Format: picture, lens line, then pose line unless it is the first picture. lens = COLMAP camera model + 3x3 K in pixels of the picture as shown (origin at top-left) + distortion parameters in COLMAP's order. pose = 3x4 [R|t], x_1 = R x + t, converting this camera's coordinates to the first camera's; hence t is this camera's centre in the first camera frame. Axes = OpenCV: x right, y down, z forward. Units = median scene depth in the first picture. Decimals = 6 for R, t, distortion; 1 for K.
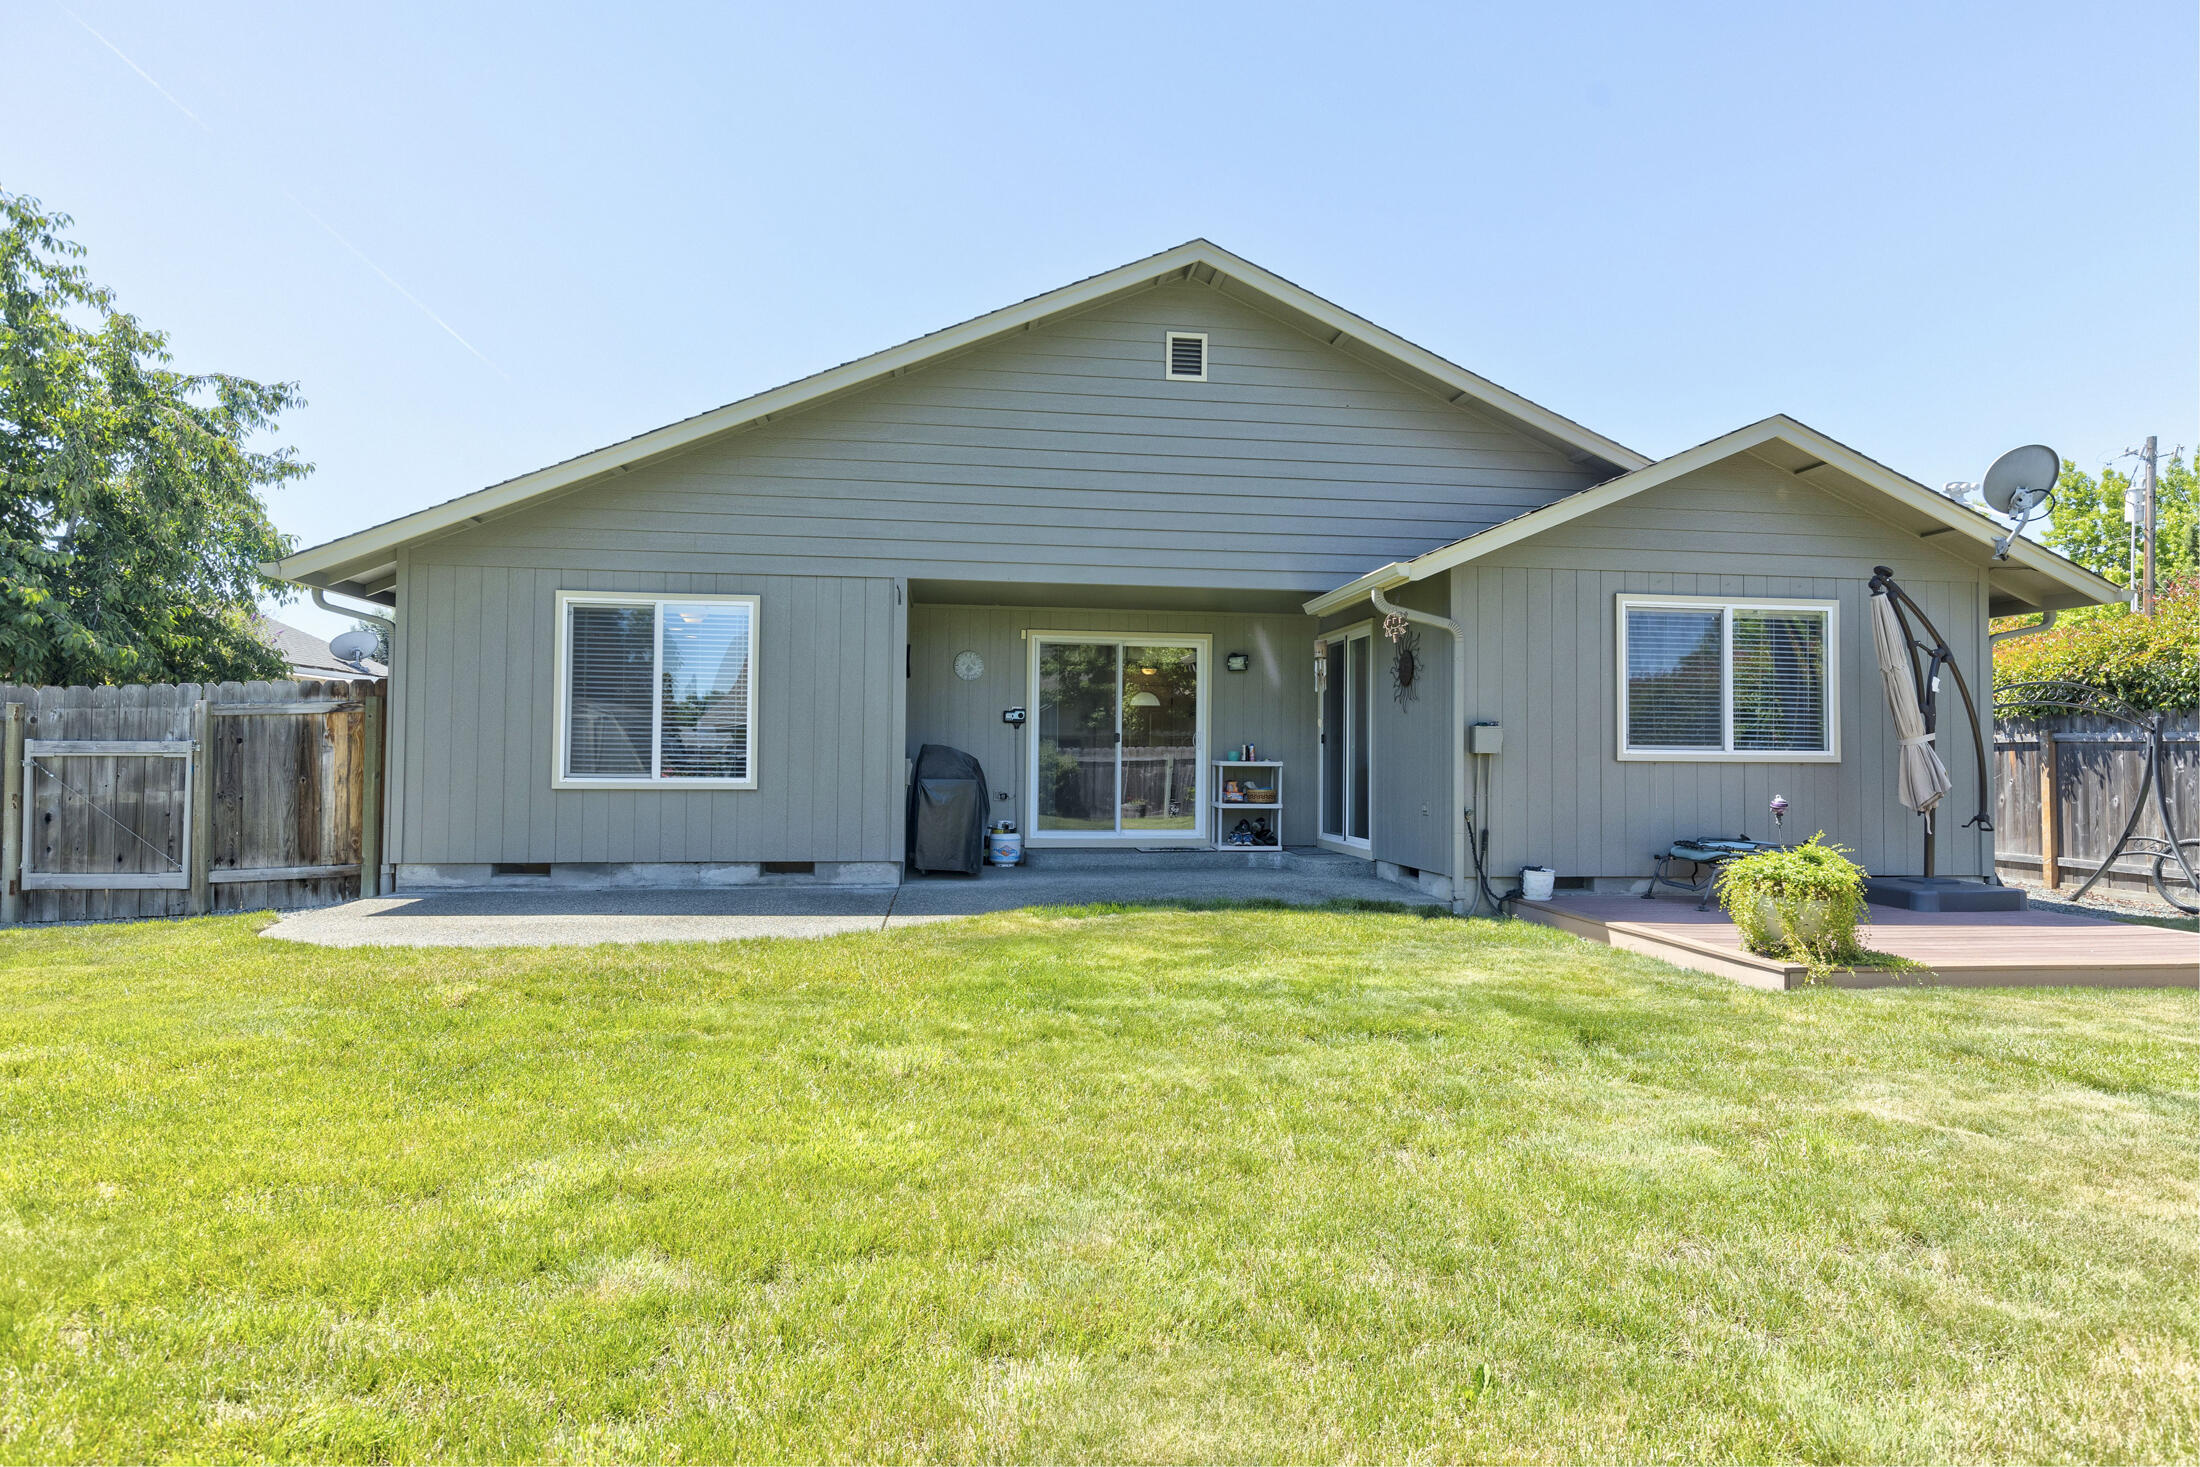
lens RADIAL K [[1231.4, 0, 1099.2], [0, 1231.4, 723.3], [0, 0, 1]] dist [0.002645, -0.000110]
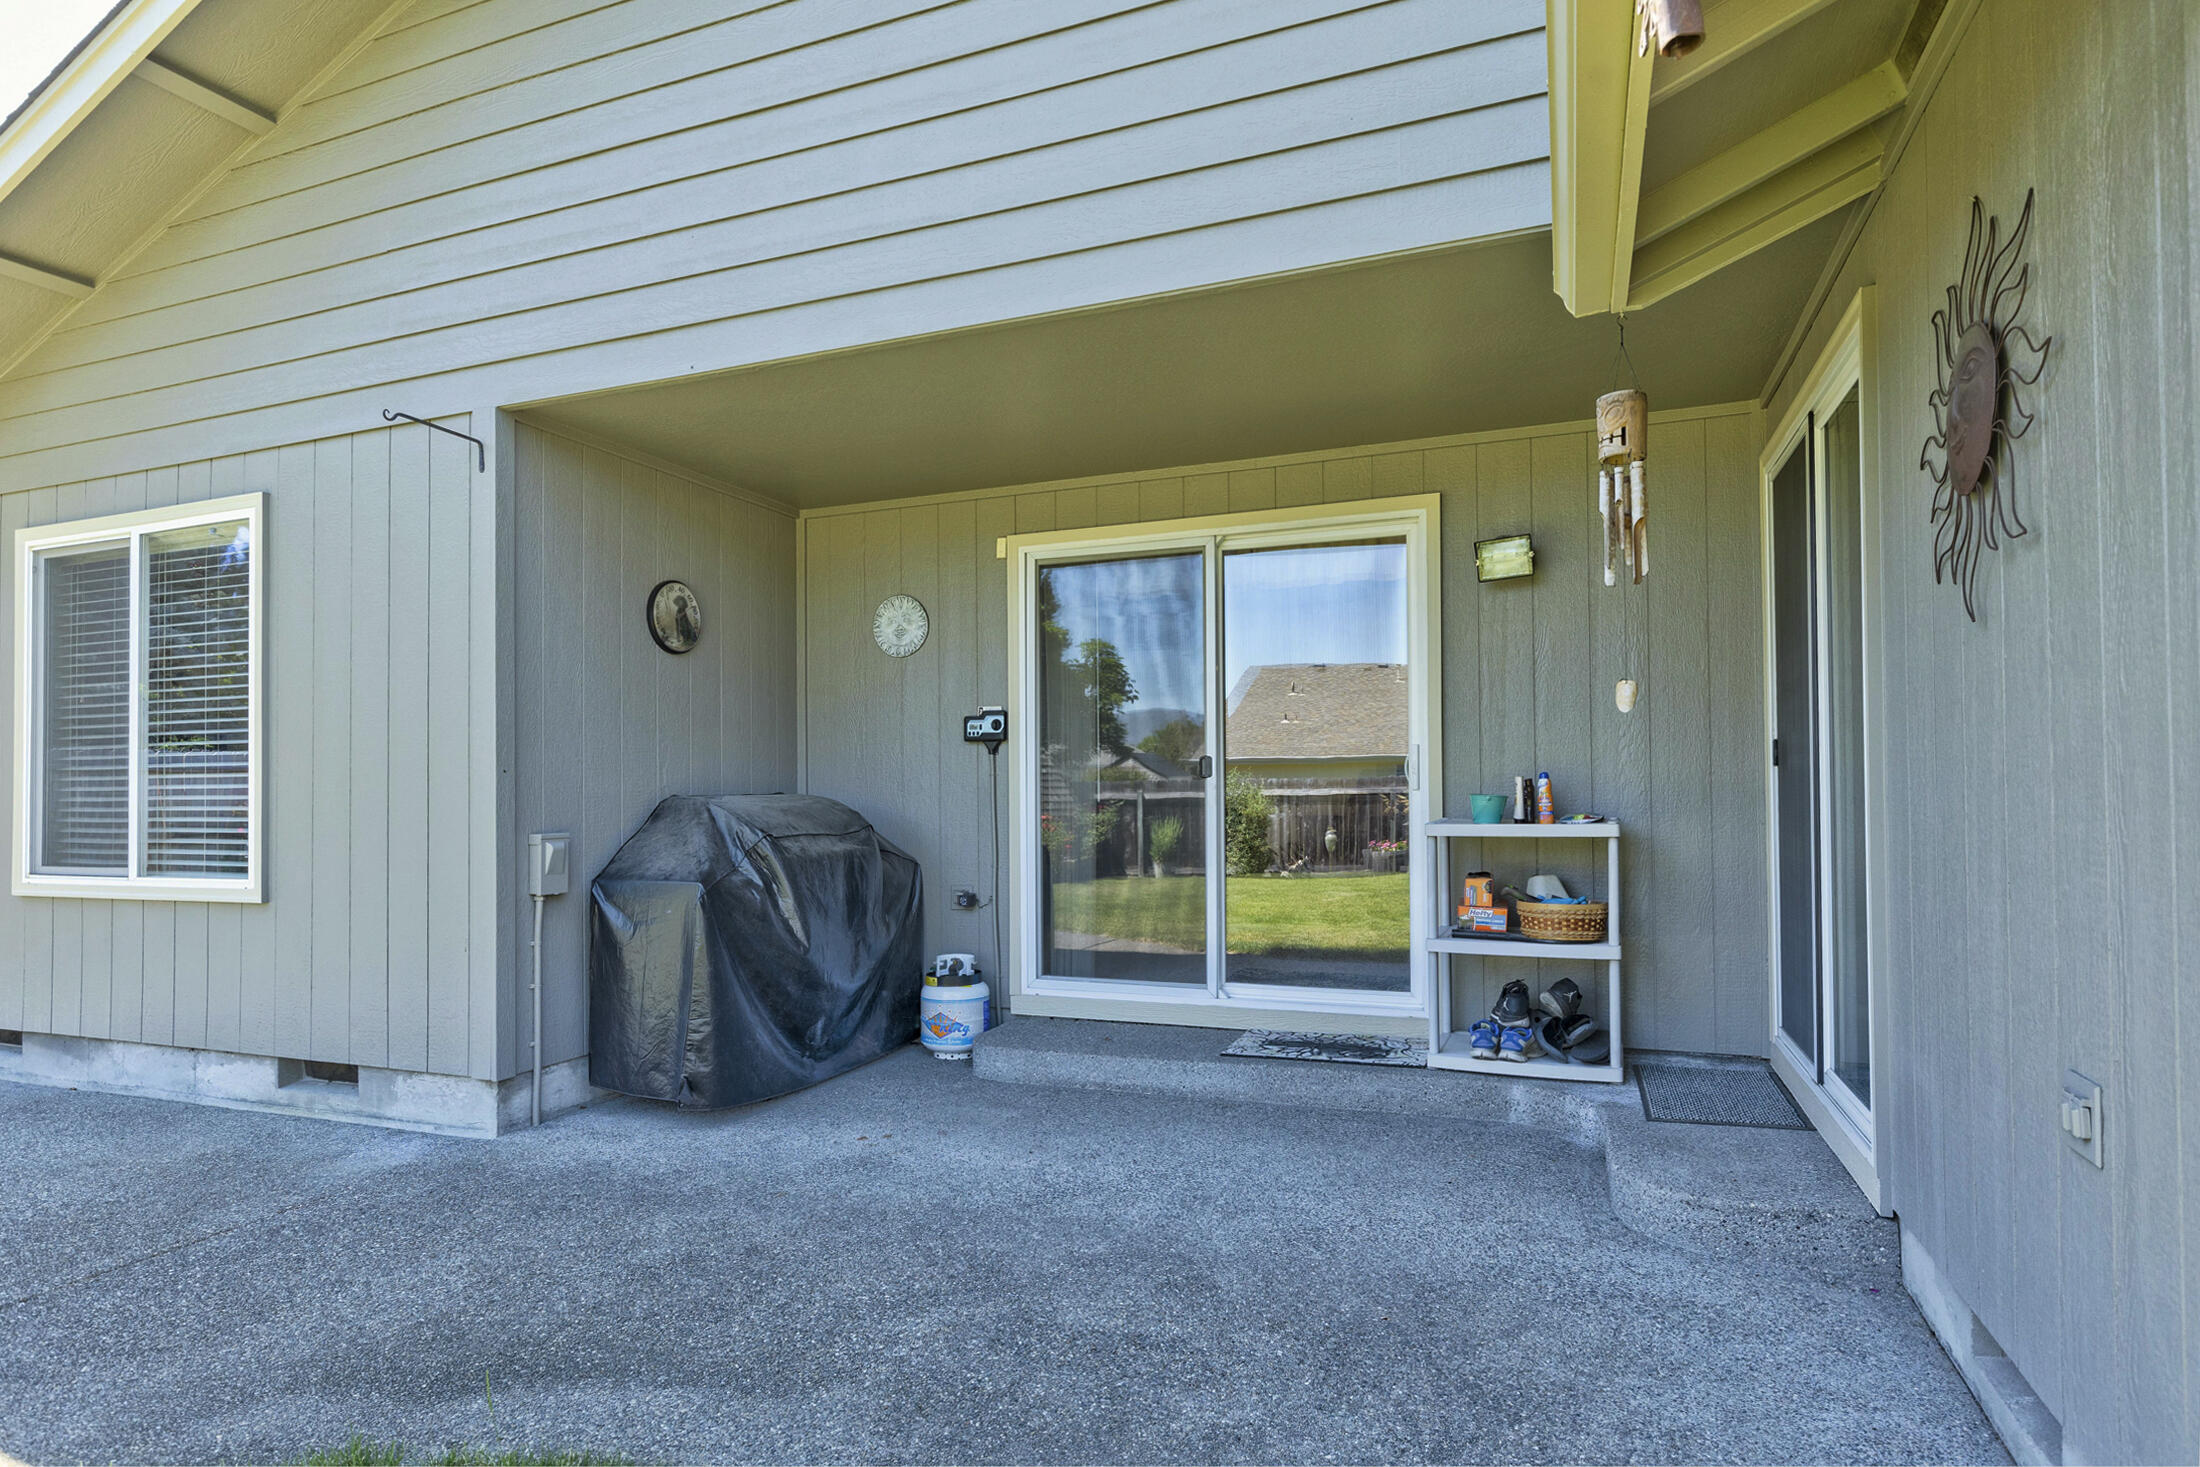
lens RADIAL K [[1184.0, 0, 1096.4], [0, 1184.0, 775.5], [0, 0, 1]] dist [0.002847, 0.000542]
pose [[0.862261, -0.025258, -0.505834, 0.193489], [0.034195, 0.999380, 0.008387, 0.010211], [0.505308, -0.024529, 0.862590, 0.655160]]
